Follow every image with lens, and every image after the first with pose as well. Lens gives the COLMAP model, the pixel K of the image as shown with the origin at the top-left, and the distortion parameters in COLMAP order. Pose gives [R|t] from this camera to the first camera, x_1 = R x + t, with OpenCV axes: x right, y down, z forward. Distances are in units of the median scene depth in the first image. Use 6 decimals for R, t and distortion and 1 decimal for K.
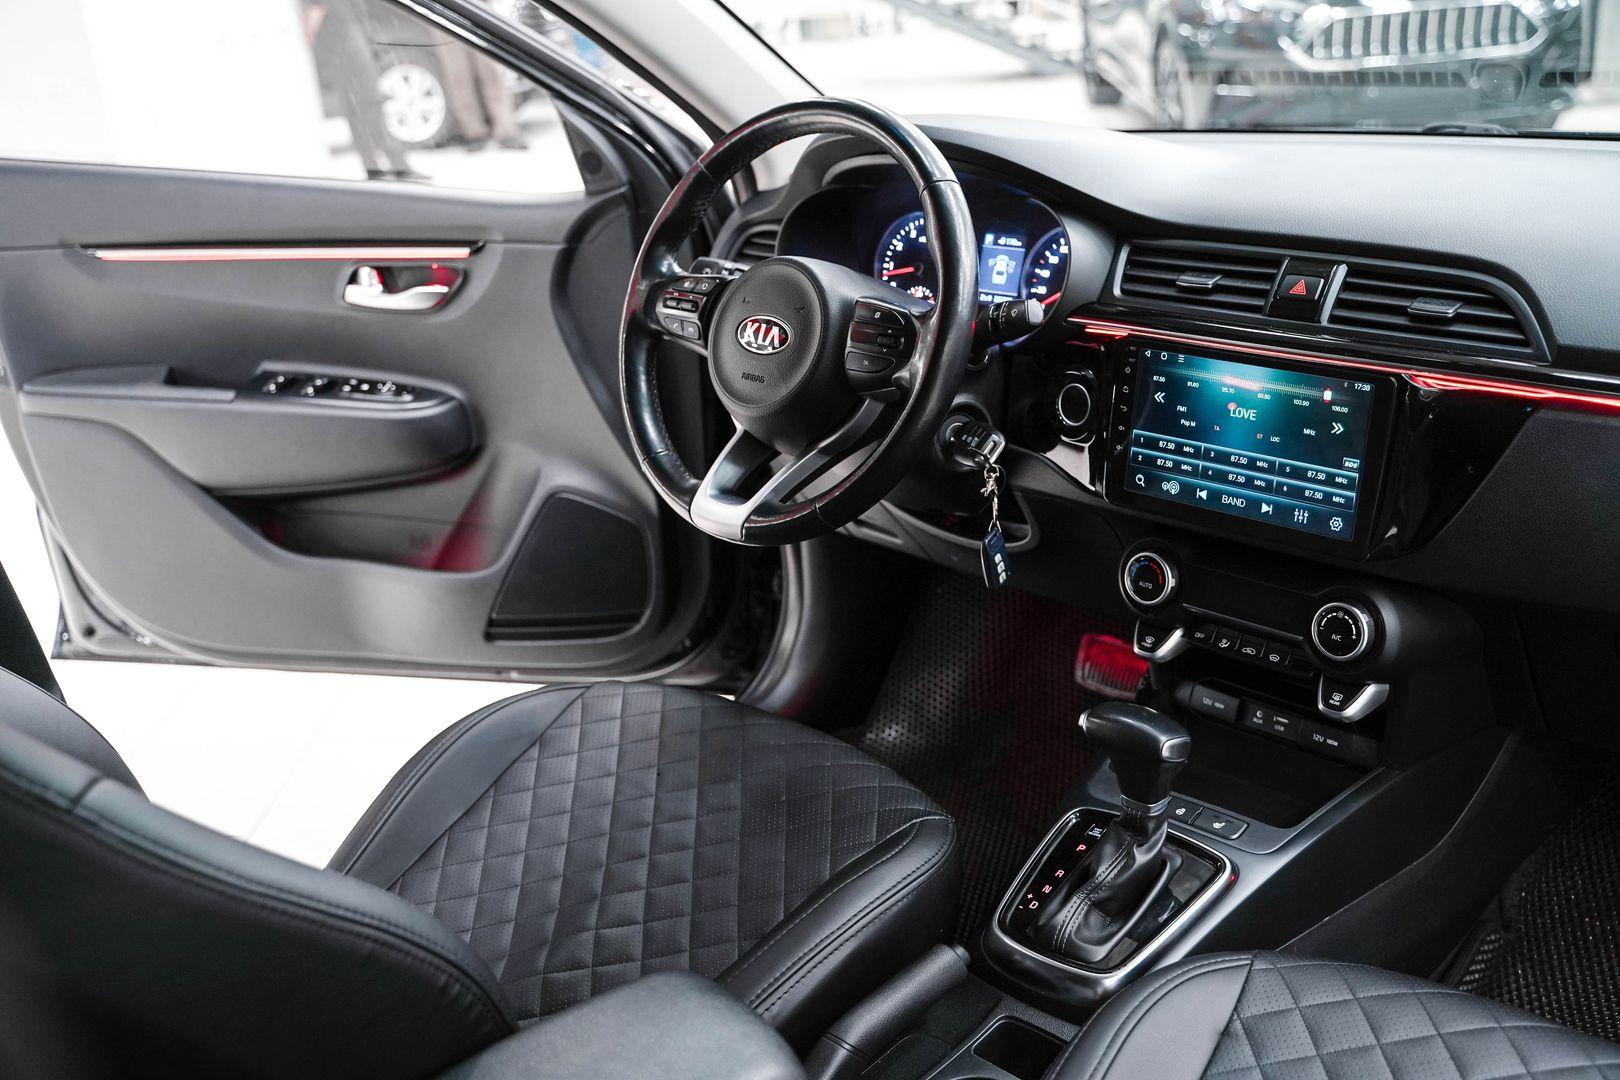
lens RADIAL K [[1589.0, 0, 810.0], [0, 1589.0, 540.0], [0, 0, 1]] dist [-0.069156, 0.111529]
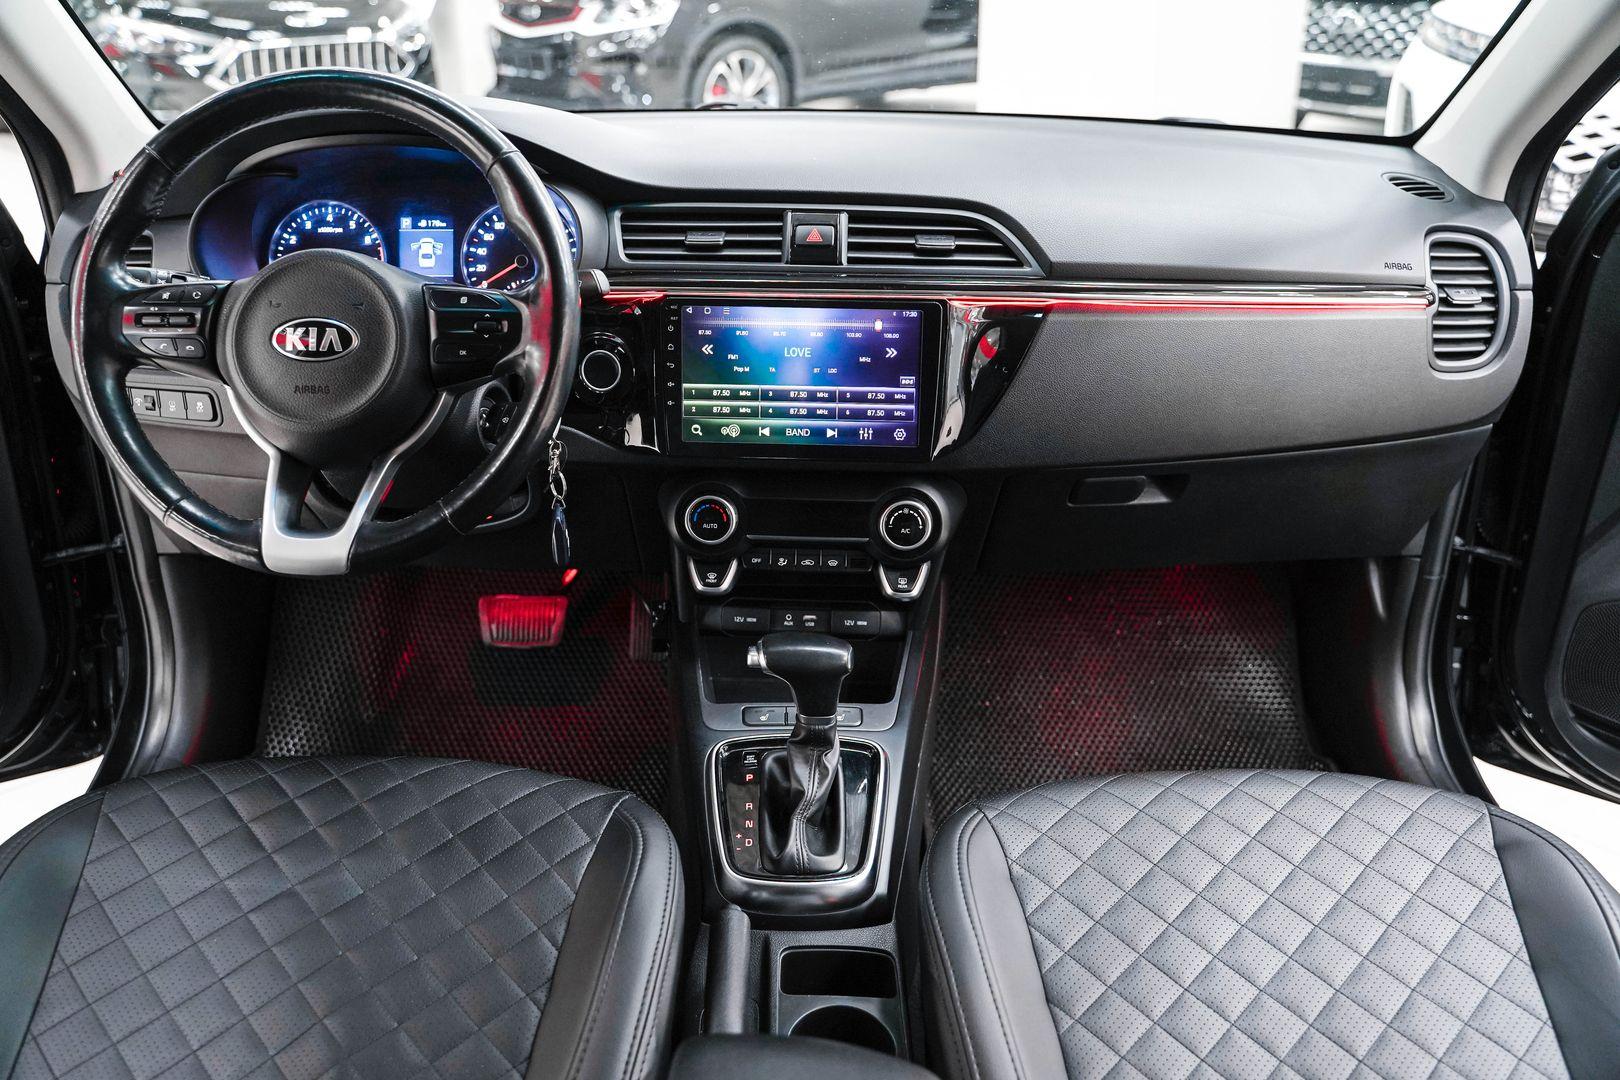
lens RADIAL K [[1298.5, 0, 804.1], [0, 1298.5, 534.3], [0, 0, 1]] dist [-0.117868, 0.083251]
pose [[0.716014, -0.215711, 0.663922, -0.333323], [0.189776, 0.975391, 0.112242, -0.053894], [-0.671795, 0.045630, 0.739330, 0.315869]]
